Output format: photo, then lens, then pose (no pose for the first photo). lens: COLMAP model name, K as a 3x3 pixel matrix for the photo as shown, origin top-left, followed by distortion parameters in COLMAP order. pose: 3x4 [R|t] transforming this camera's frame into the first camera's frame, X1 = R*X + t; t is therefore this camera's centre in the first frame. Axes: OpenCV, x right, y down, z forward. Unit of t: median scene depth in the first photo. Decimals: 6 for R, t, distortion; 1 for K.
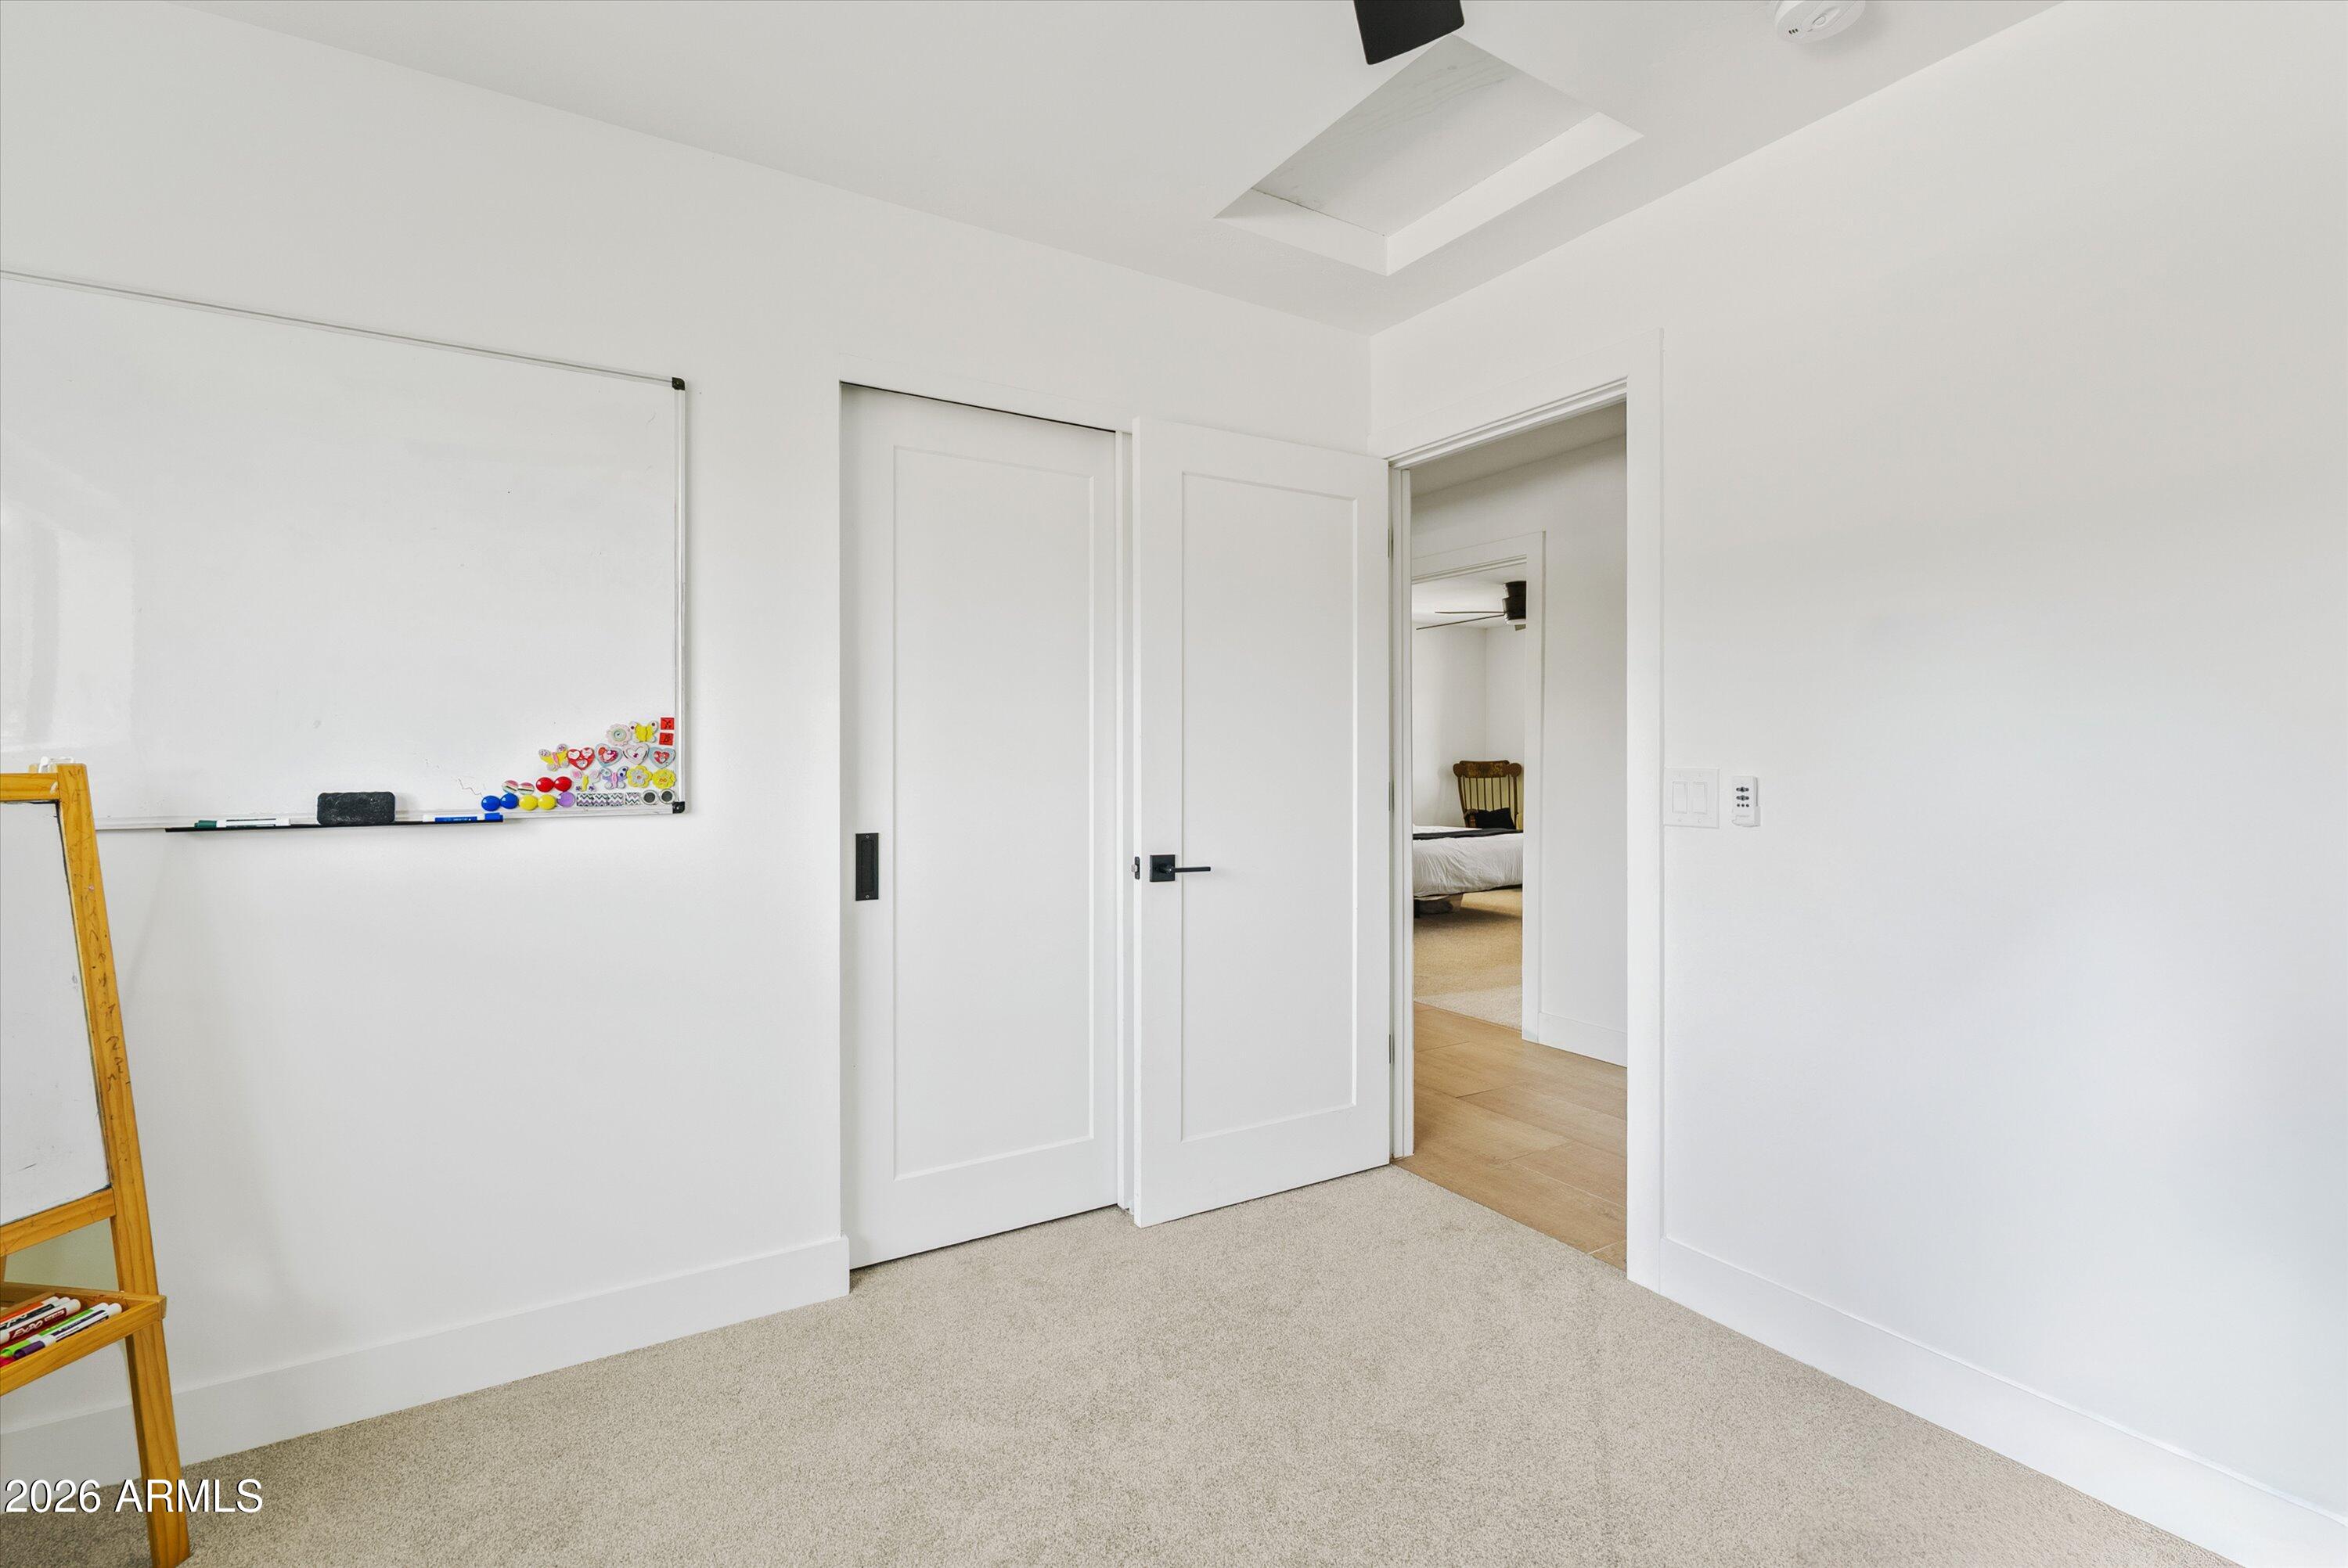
lens RADIAL K [[1060.4, 0, 1171.2], [0, 1060.4, 774.9], [0, 0, 1]] dist [-0.002688, -0.000800]
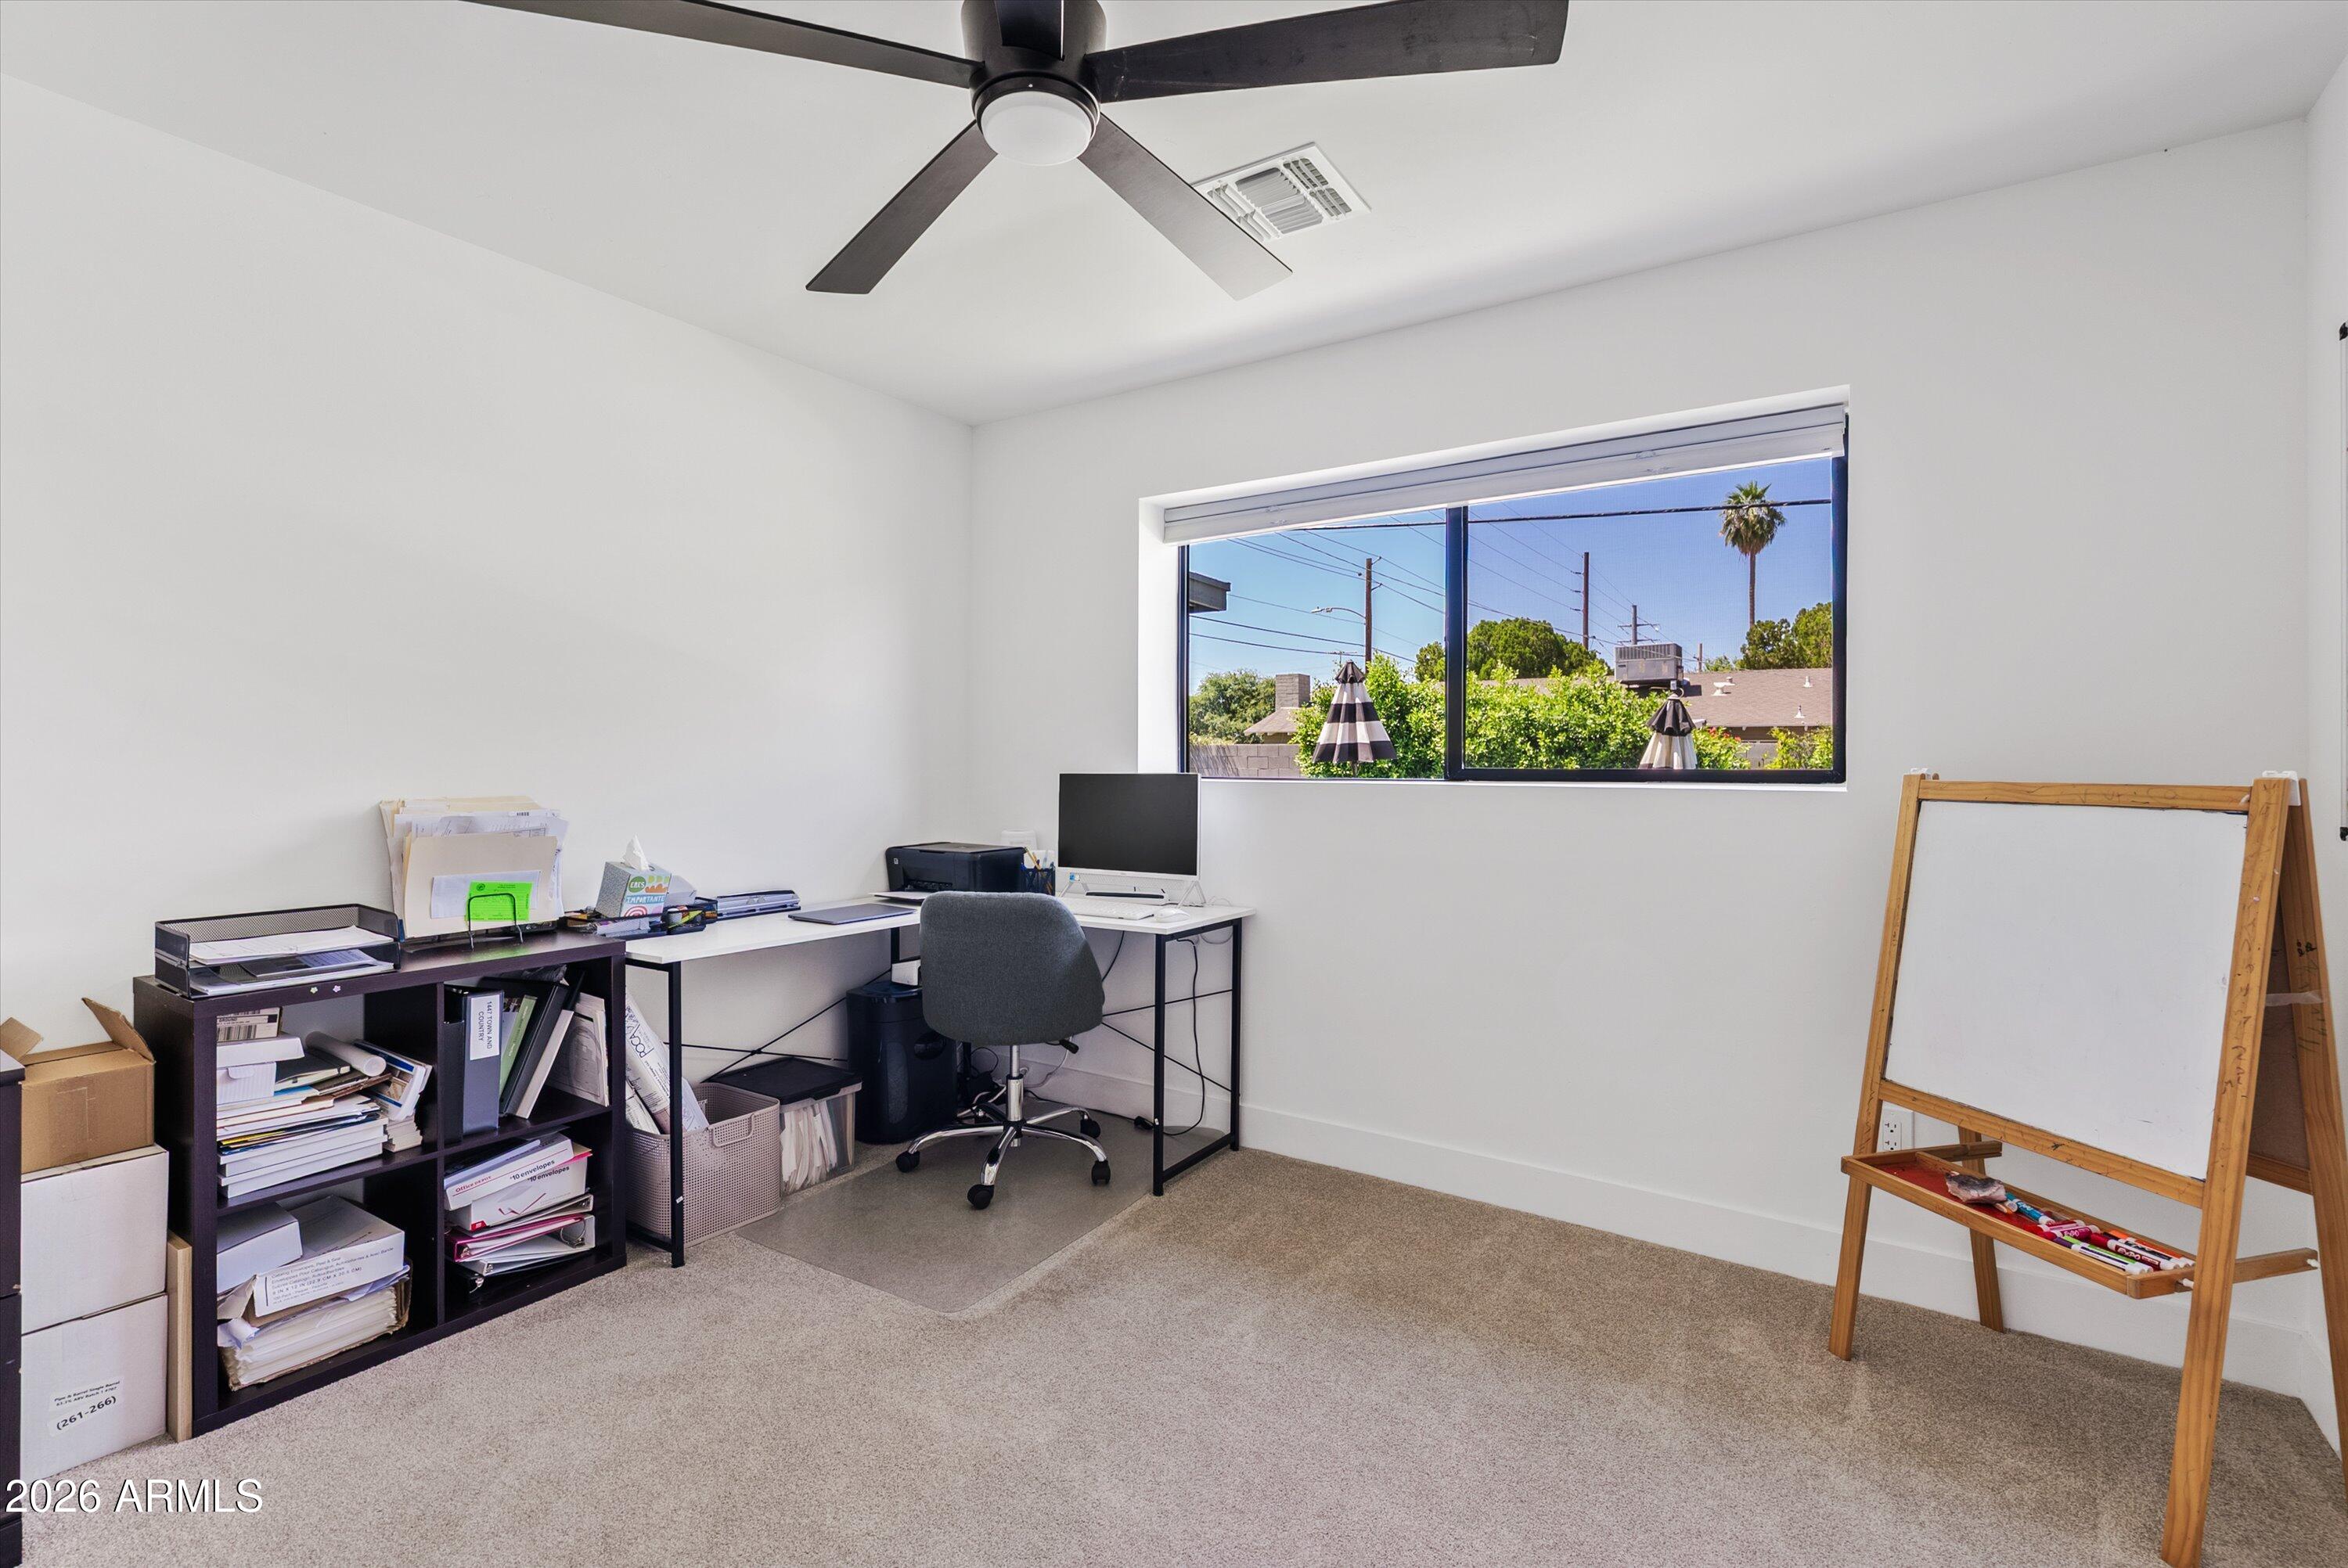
lens RADIAL K [[1060.4, 0, 1171.2], [0, 1060.4, 774.9], [0, 0, 1]] dist [-0.002688, -0.000800]
pose [[-0.910675, -0.003143, -0.413111, 0.362892], [-0.013150, 0.999685, 0.021383, -0.021616], [0.412913, 0.024905, -0.910430, 1.522676]]
